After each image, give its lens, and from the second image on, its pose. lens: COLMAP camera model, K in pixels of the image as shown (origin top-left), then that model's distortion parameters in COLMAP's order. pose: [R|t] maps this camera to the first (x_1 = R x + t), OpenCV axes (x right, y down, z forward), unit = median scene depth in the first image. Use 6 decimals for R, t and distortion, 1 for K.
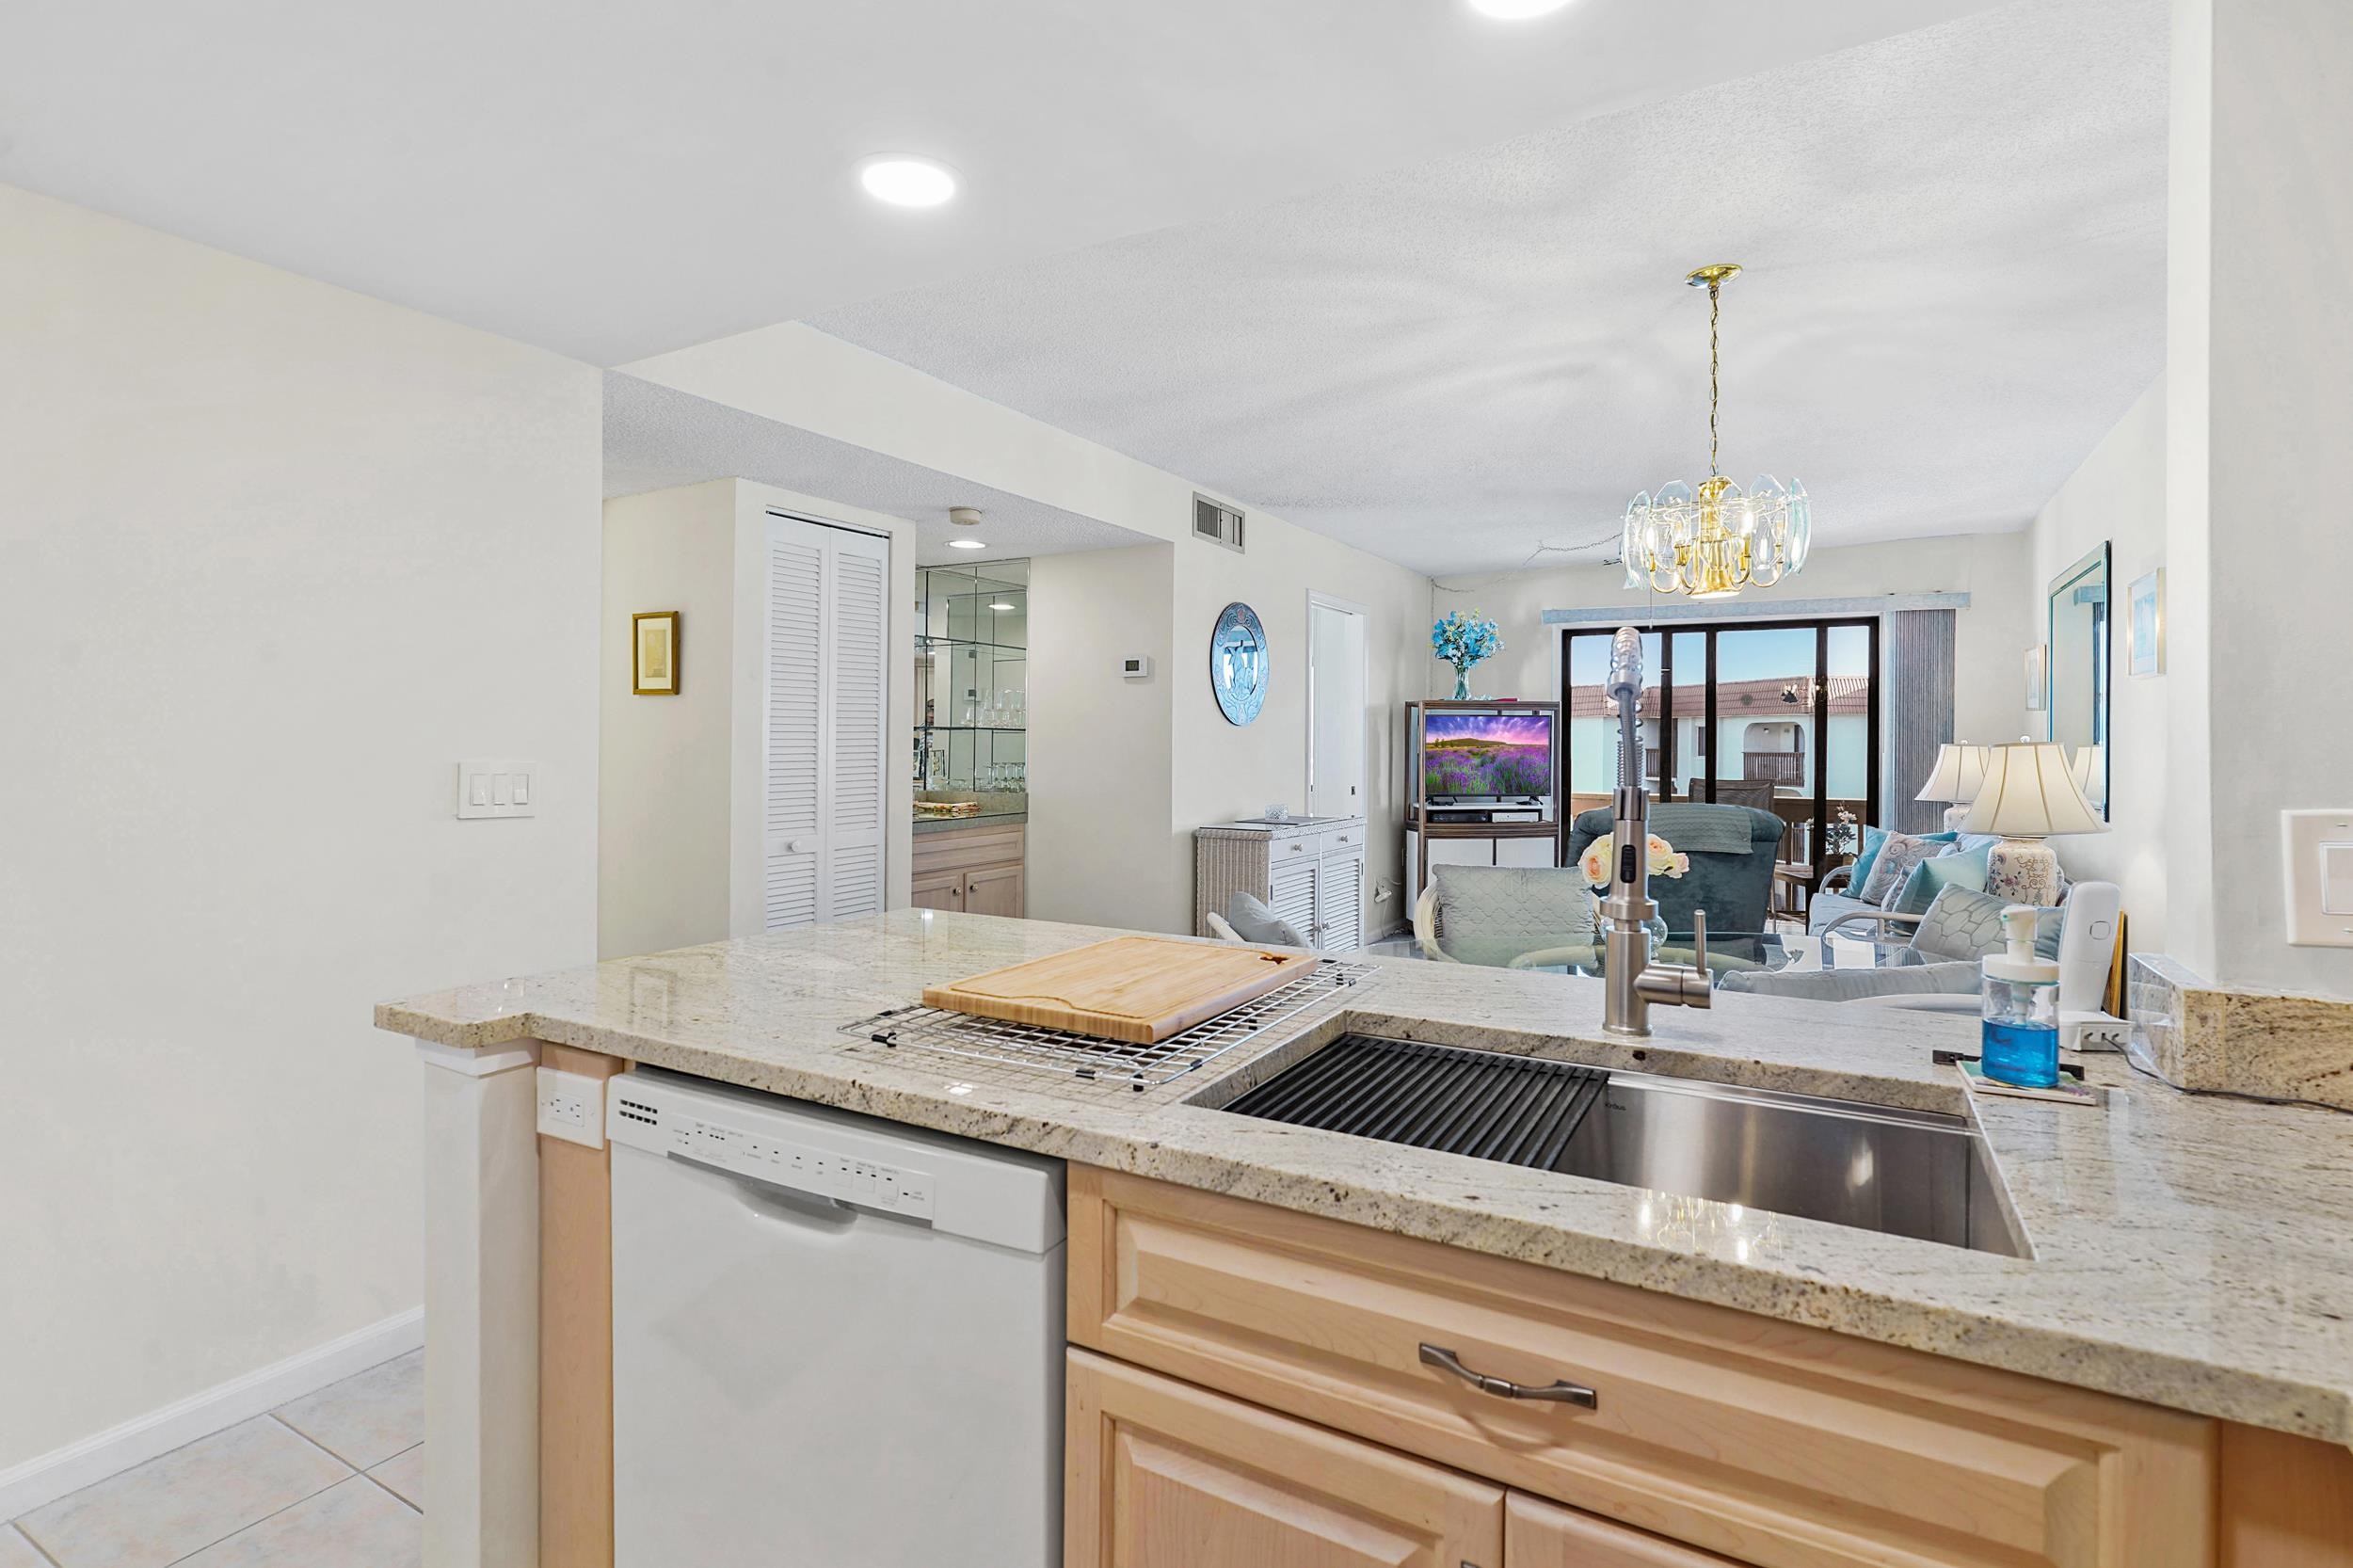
lens RADIAL K [[1149.4, 0, 1158.0], [0, 1149.4, 749.4], [0, 0, 1]] dist [0.000038, 0.000389]
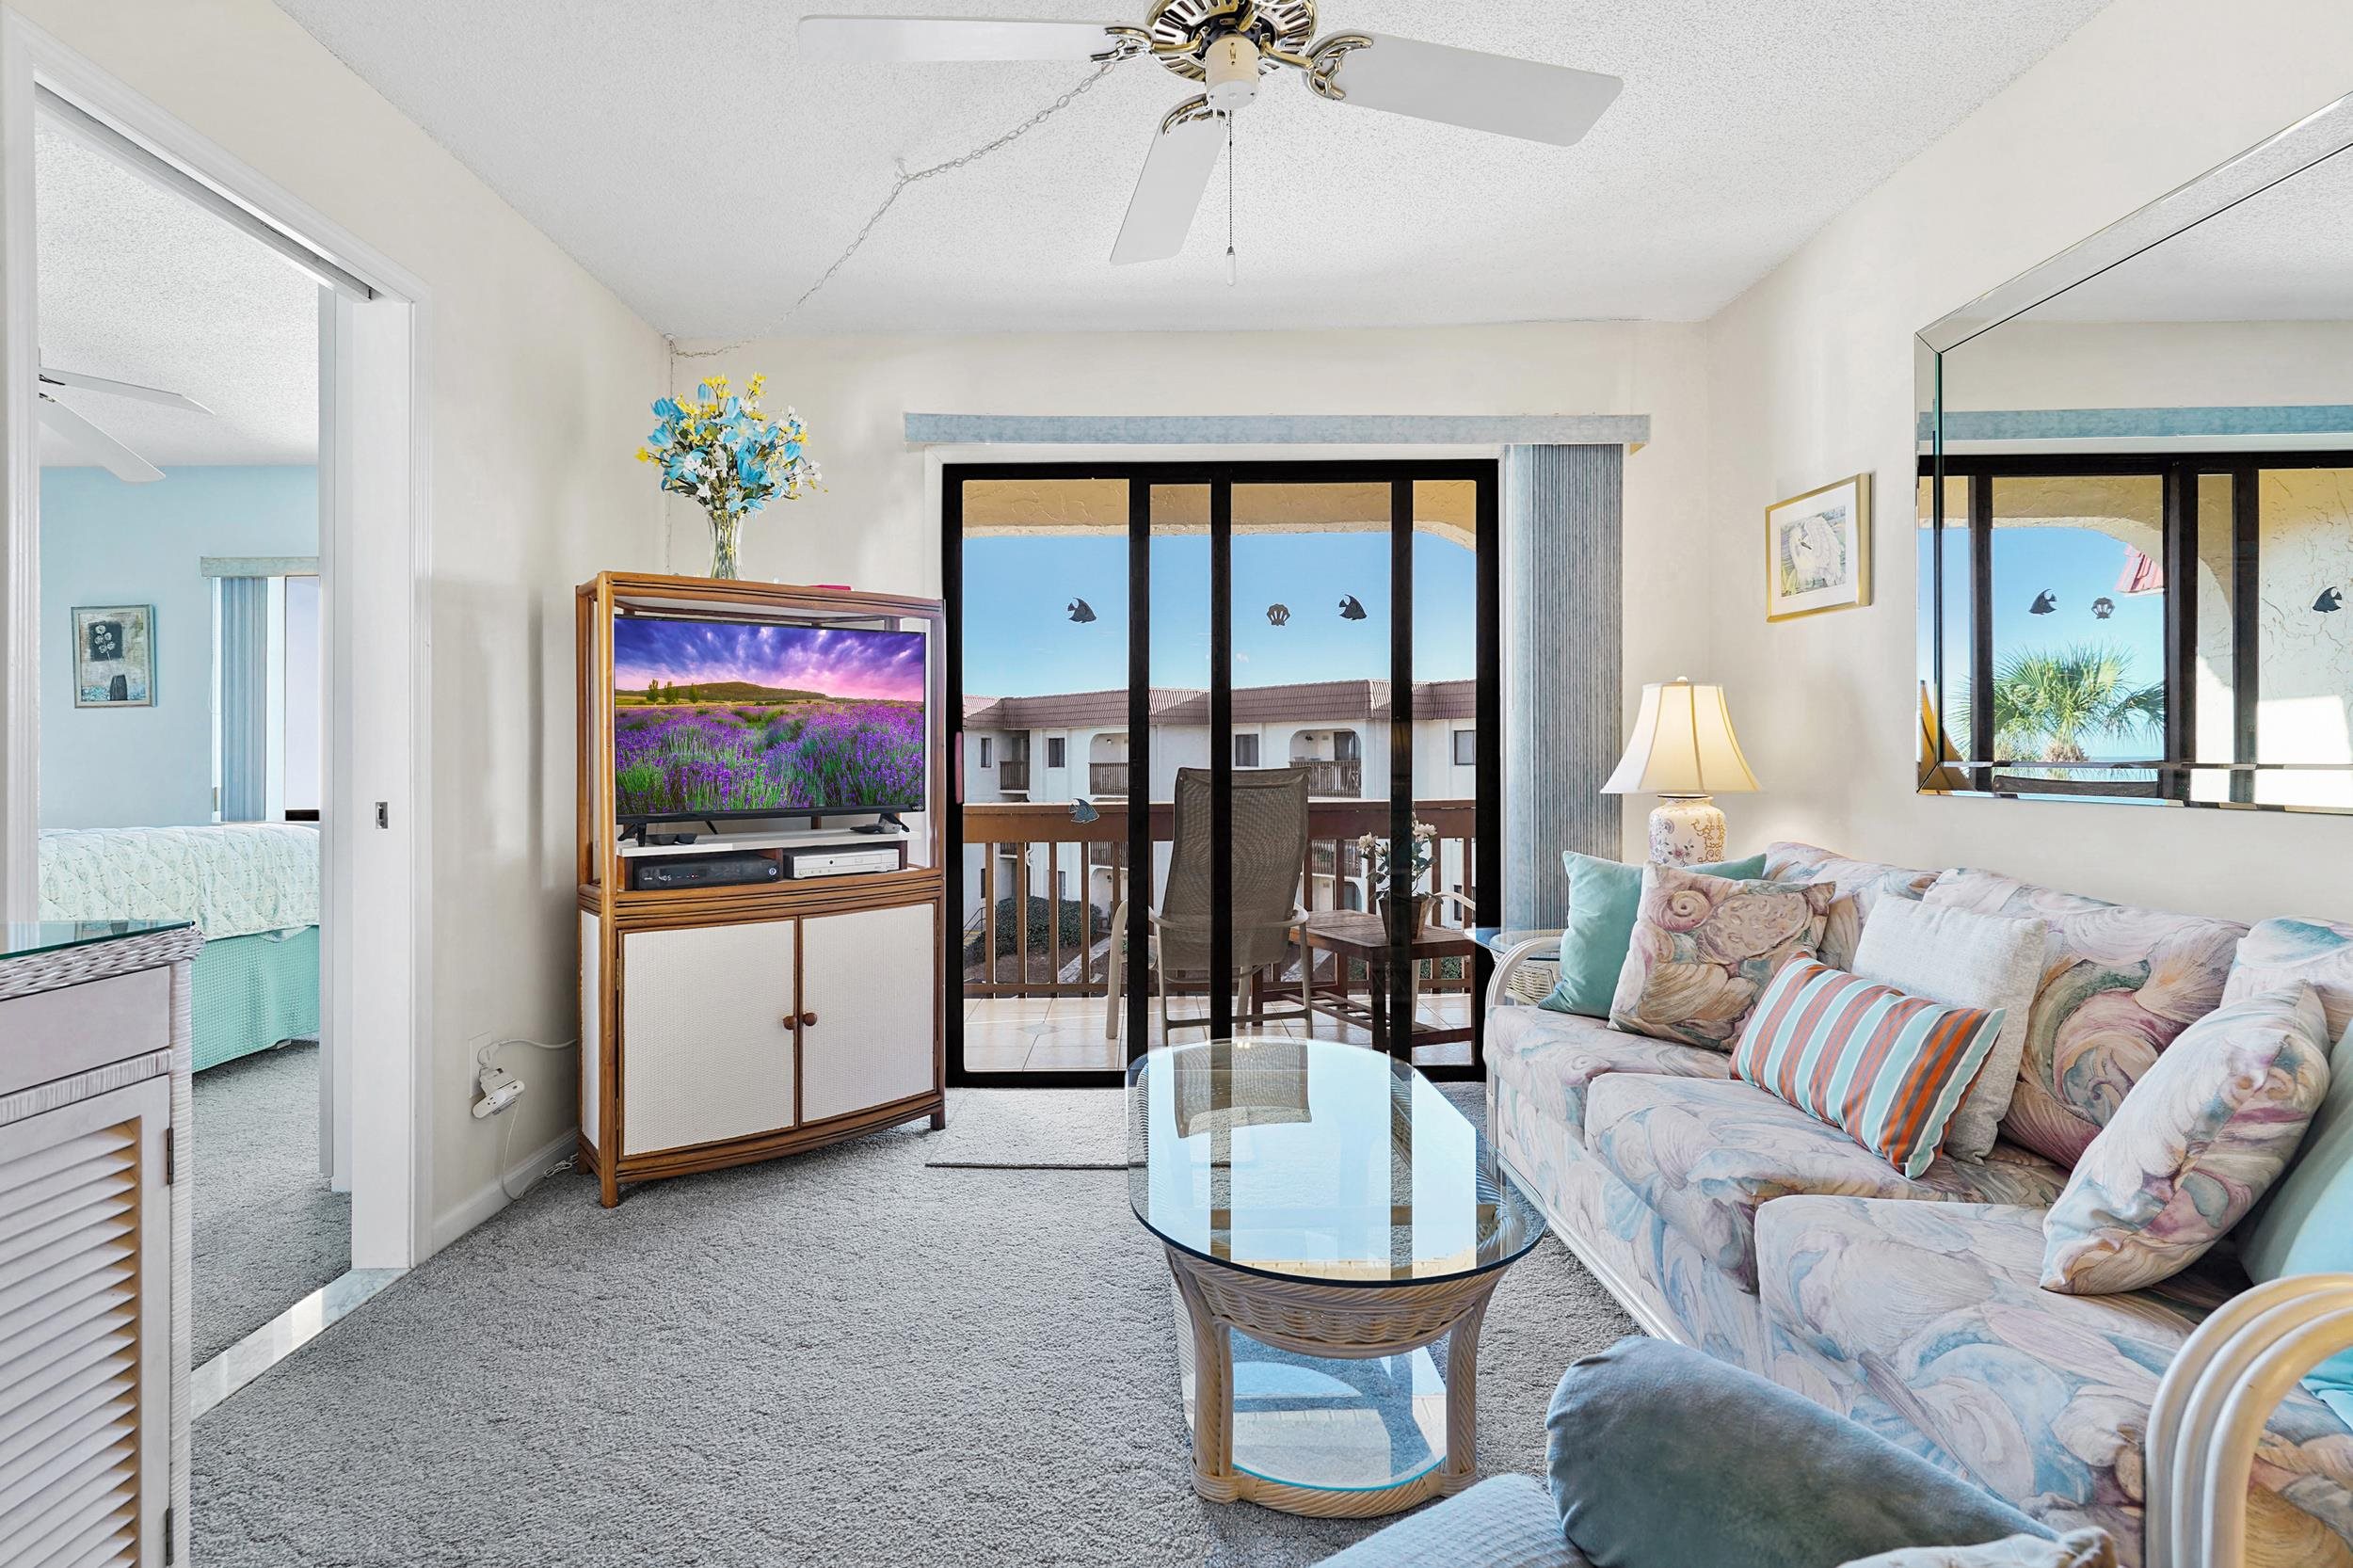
lens RADIAL K [[1150.3, 0, 1147.4], [0, 1150.3, 765.2], [0, 0, 1]] dist [-0.007977, 0.000686]
pose [[0.860301, -0.014278, 0.509587, 0.189068], [0.015418, 0.999879, 0.001986, 0.023058], [-0.509554, 0.006148, 0.860417, 0.573223]]
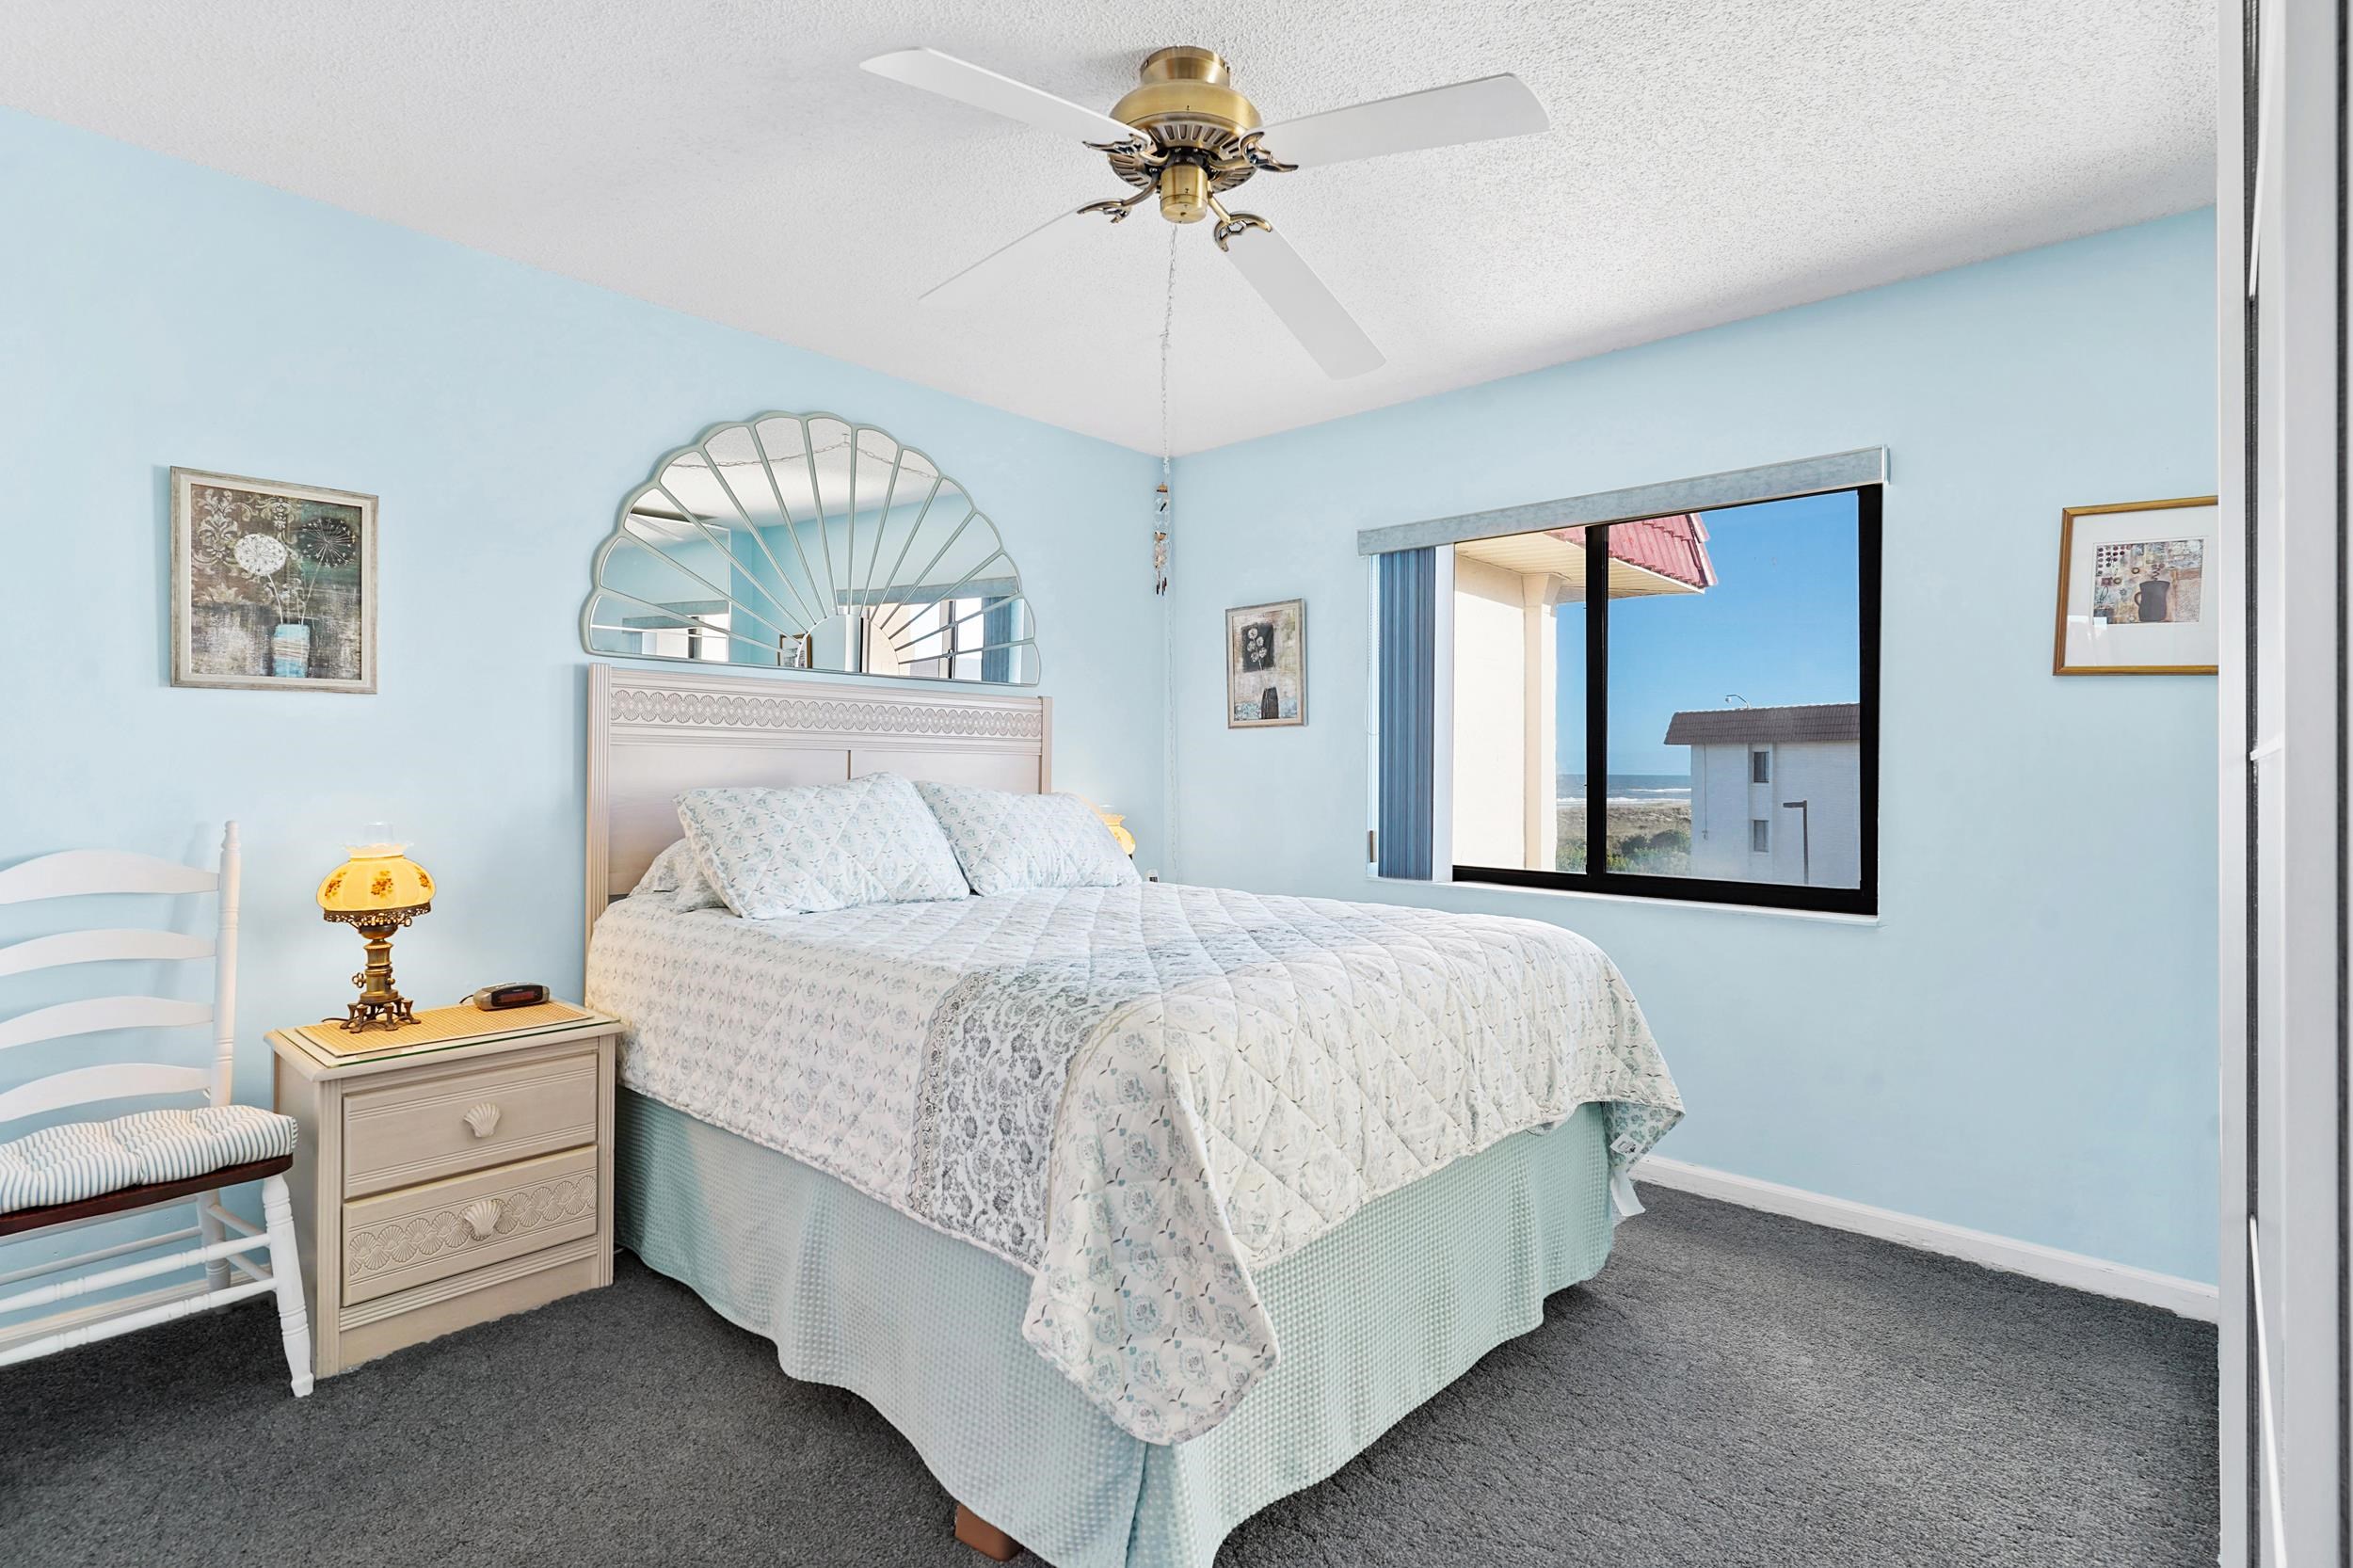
lens RADIAL K [[1117.2, 0, 1166.9], [0, 1117.2, 773.2], [0, 0, 1]] dist [-0.002759, -0.000159]
pose [[0.977418, 0.003912, -0.211277, 0.071822], [-0.004372, 0.999989, -0.001707, 0.003571], [0.211268, 0.002592, 0.977425, 0.939751]]
